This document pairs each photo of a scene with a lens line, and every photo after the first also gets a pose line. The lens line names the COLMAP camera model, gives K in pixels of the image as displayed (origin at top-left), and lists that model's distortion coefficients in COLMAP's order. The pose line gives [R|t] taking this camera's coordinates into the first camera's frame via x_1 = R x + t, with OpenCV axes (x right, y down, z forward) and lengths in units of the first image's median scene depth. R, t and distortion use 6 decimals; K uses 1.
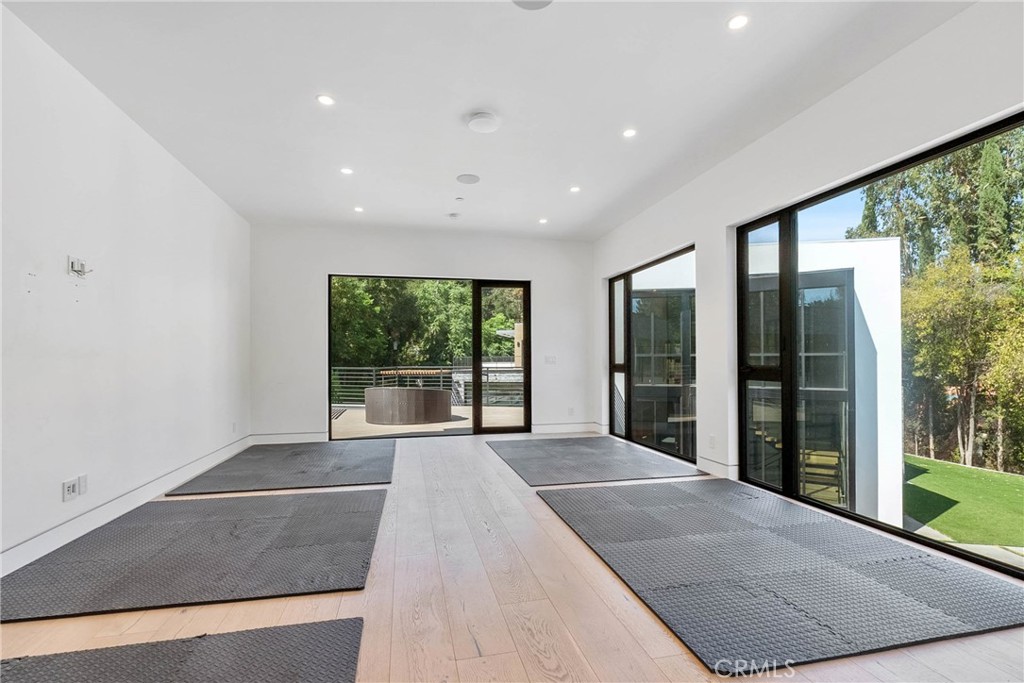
lens RADIAL K [[466.3, 0, 514.5], [0, 466.3, 361.6], [0, 0, 1]] dist [0.000783, 0.000076]
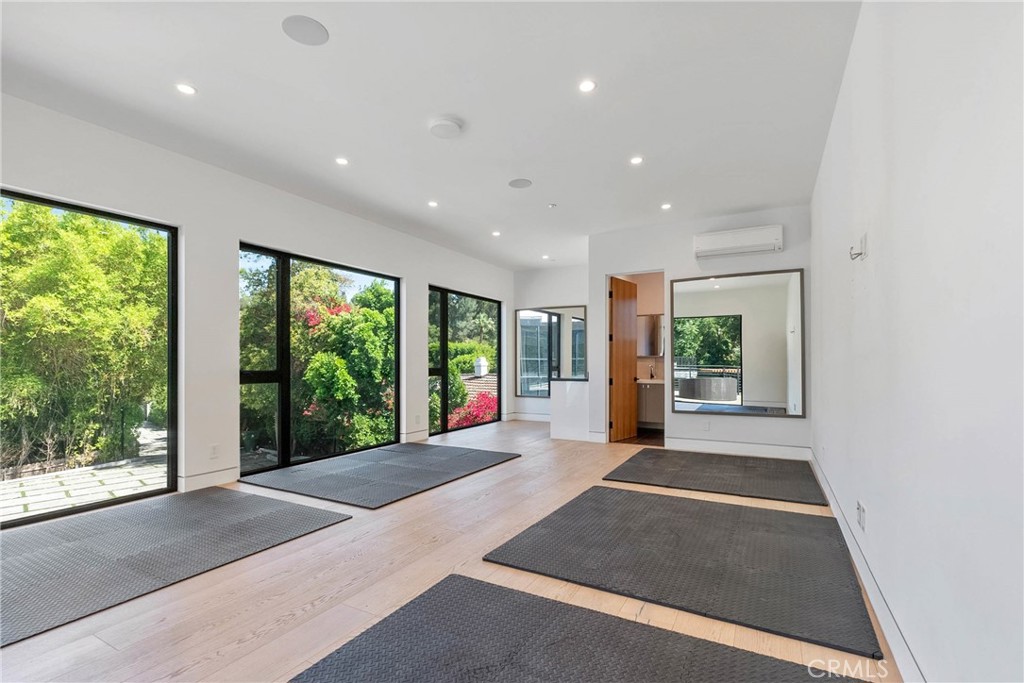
lens RADIAL K [[466.3, 0, 514.5], [0, 466.3, 361.6], [0, 0, 1]] dist [0.000783, 0.000076]
pose [[-0.745286, 0.009857, 0.666672, -0.970943], [0.005745, 0.999949, -0.008362, 0.001250], [-0.666720, -0.002402, -0.745304, 1.894604]]
